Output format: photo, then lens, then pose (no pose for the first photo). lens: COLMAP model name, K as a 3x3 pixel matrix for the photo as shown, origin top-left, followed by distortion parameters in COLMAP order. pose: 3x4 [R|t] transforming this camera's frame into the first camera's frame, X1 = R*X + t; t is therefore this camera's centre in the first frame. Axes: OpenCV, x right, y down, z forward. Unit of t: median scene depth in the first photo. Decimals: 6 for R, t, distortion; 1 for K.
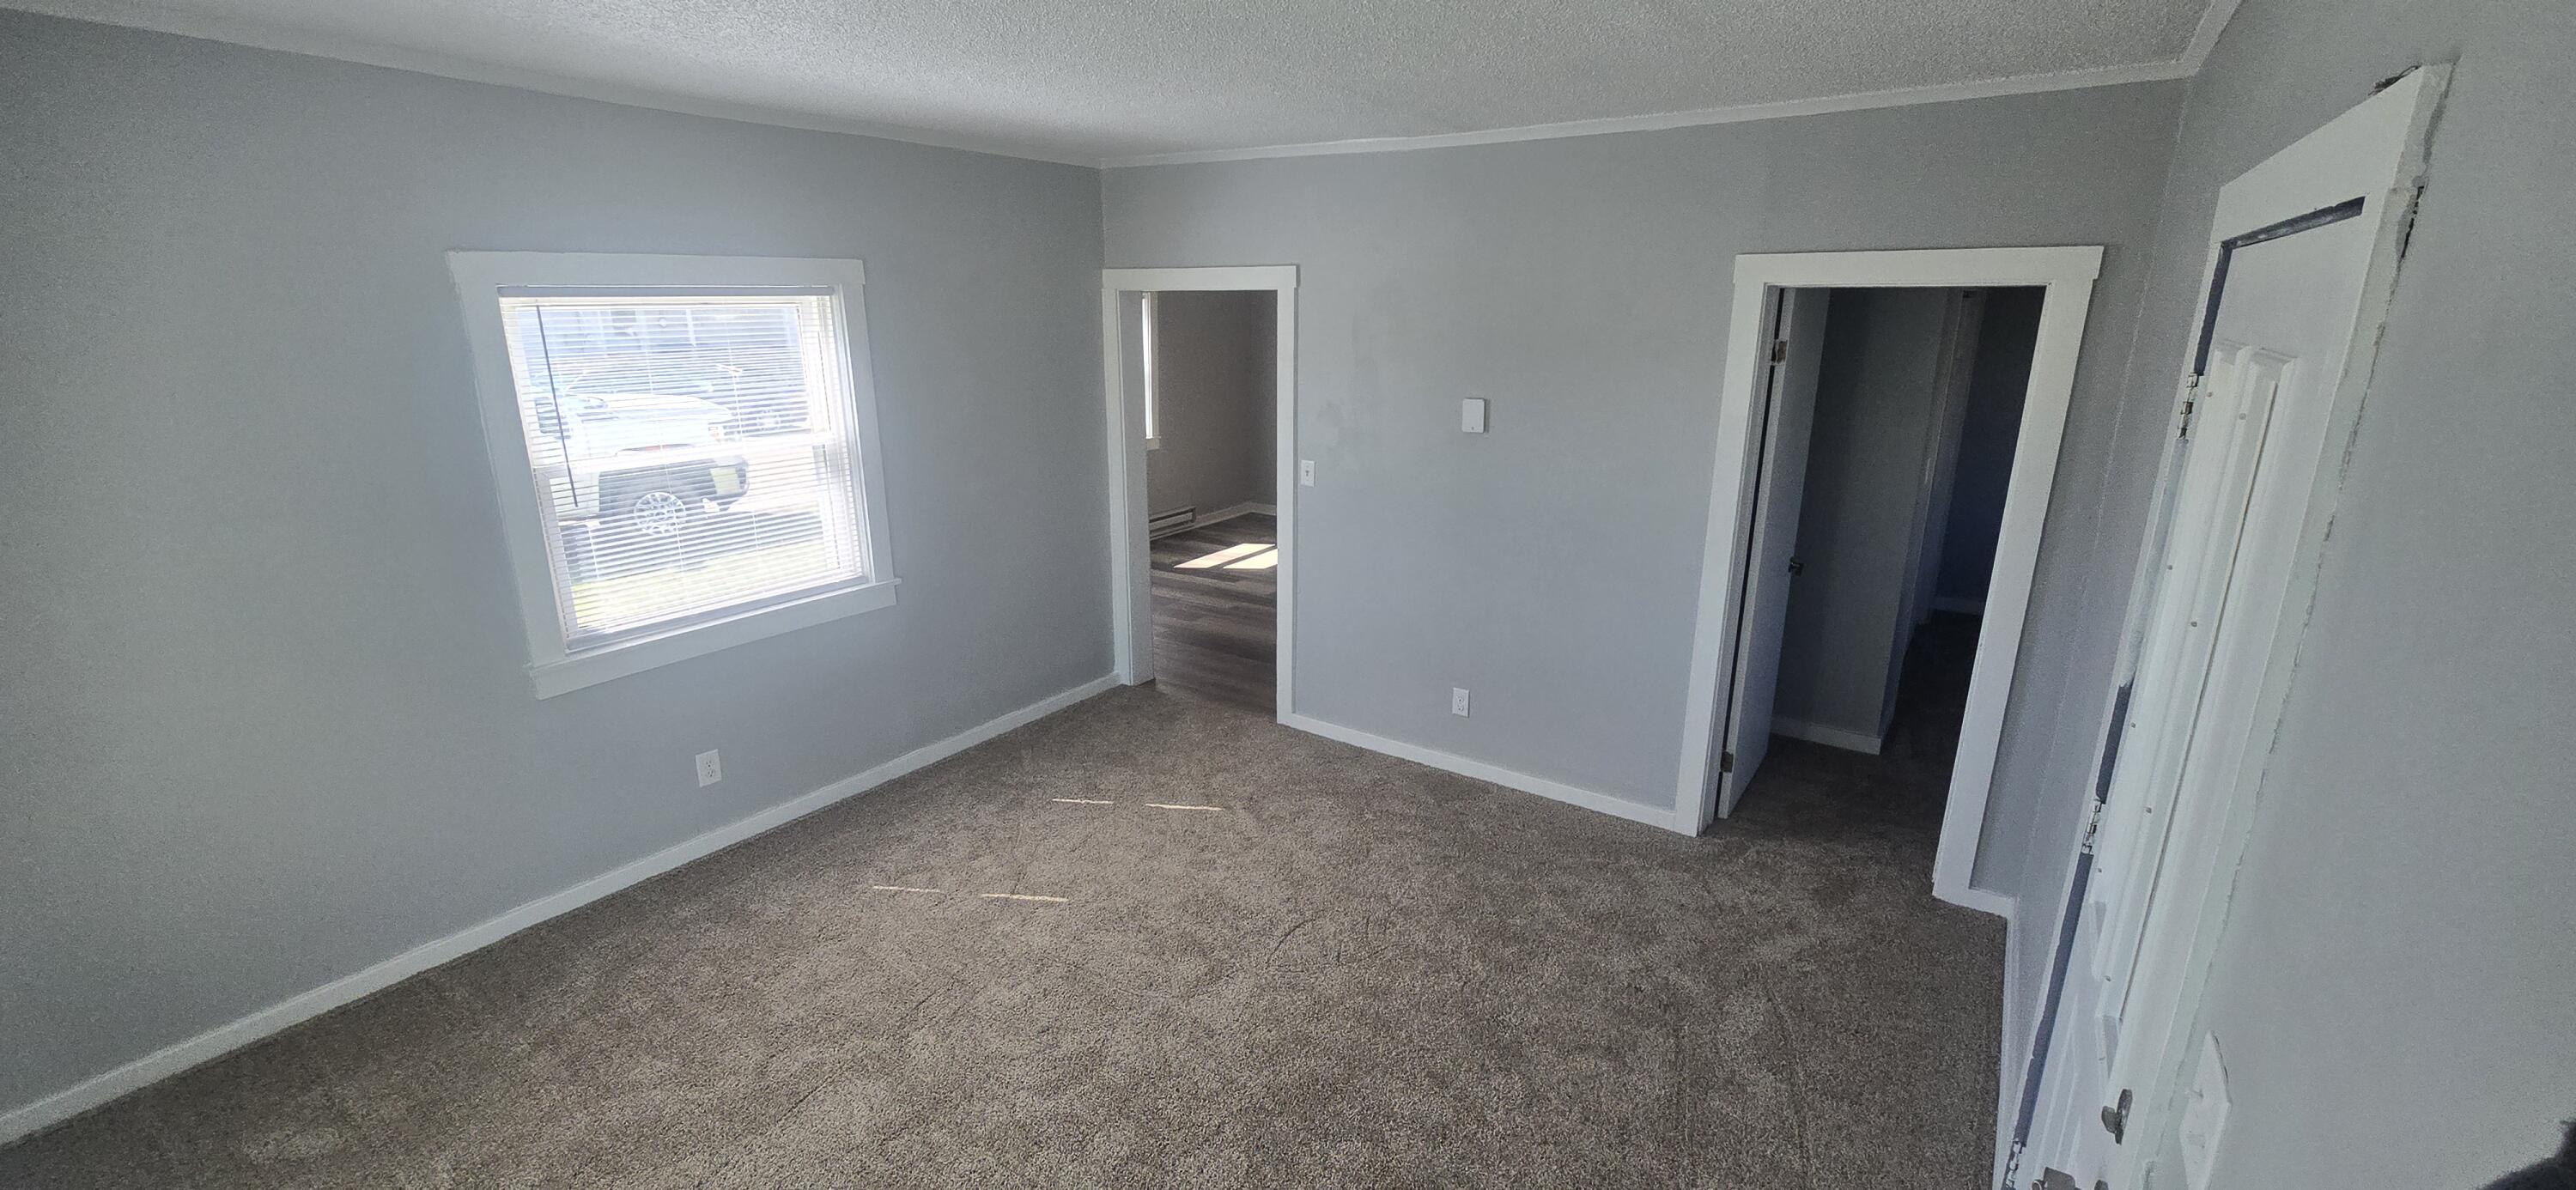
lens RADIAL K [[1044.3, 0, 1276.5], [0, 1044.3, 592.3], [0, 0, 1]] dist [-0.007762, -0.000188]
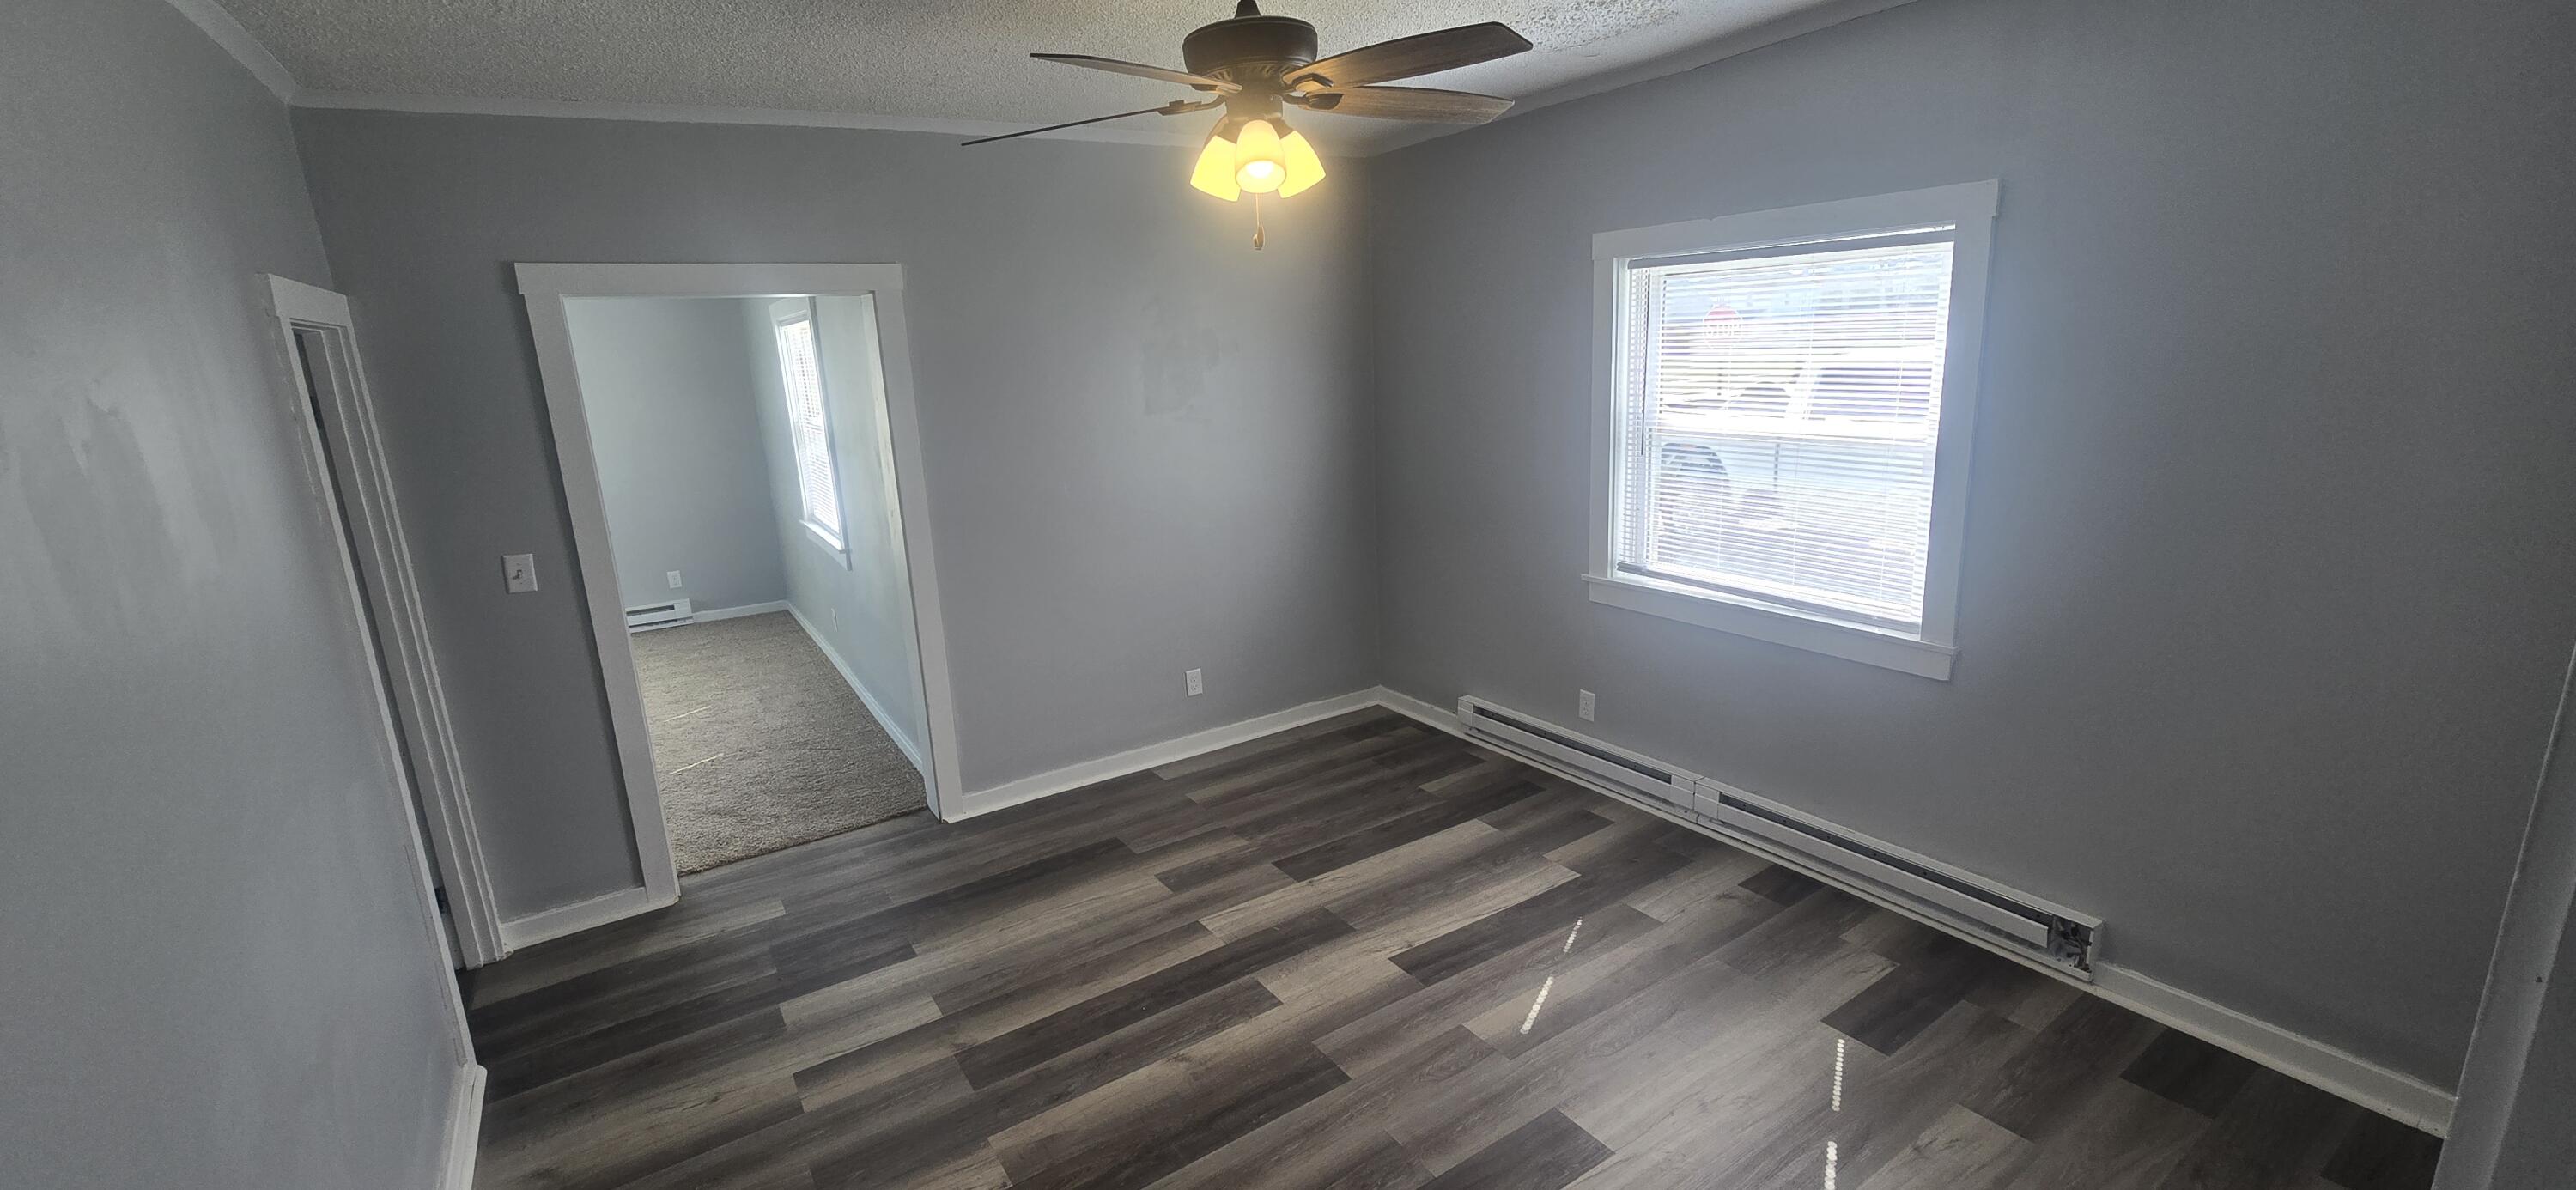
lens RADIAL K [[1044.3, 0, 1276.5], [0, 1044.3, 592.3], [0, 0, 1]] dist [-0.007762, -0.000188]
pose [[-0.369644, 0.234171, -0.899181, 0.501620], [-0.206691, 0.922753, 0.325278, -0.215936], [0.905893, 0.306090, -0.292689, 0.958150]]
